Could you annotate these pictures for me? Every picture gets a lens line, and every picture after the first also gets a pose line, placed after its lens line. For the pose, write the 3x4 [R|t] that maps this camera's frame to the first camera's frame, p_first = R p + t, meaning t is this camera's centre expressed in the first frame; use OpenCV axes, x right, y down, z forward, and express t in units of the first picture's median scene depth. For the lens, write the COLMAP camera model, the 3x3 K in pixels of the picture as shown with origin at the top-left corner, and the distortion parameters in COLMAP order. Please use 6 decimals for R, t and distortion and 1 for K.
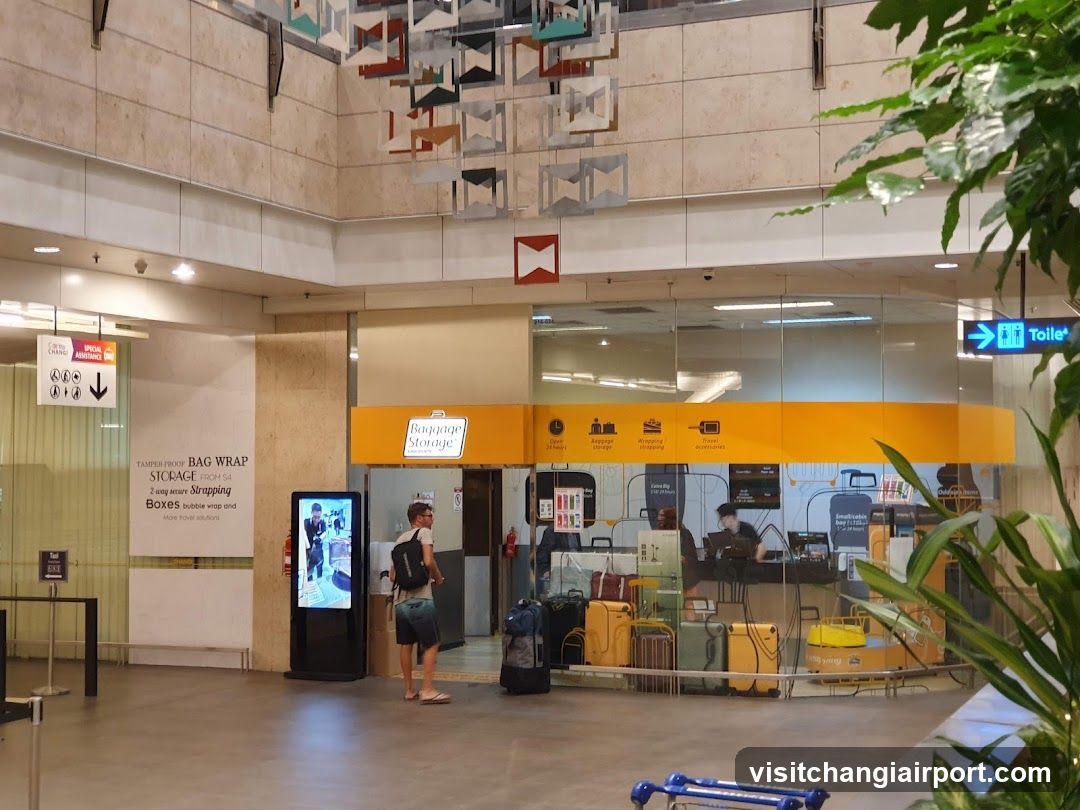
lens RADIAL K [[1660.1, 0, 539.4], [0, 1660.1, 397.0], [0, 0, 1]] dist [0.201431, 0.000000]
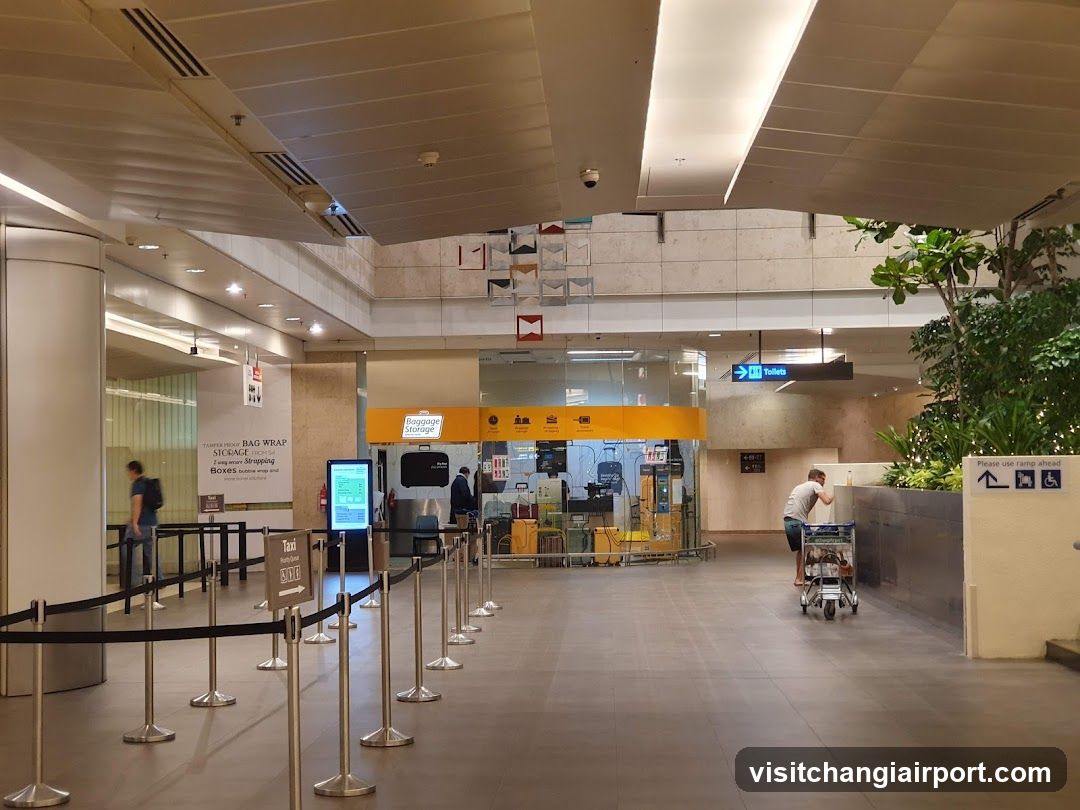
lens RADIAL K [[1660.1, 0, 540.1], [0, 1660.1, 410.6], [0, 0, 1]] dist [0.201431, 0.000000]
pose [[0.923999, 0.003580, 0.382378, -0.609470], [-0.001269, 0.999979, -0.006297, 0.018906], [-0.382392, 0.005333, 0.923985, -0.626291]]
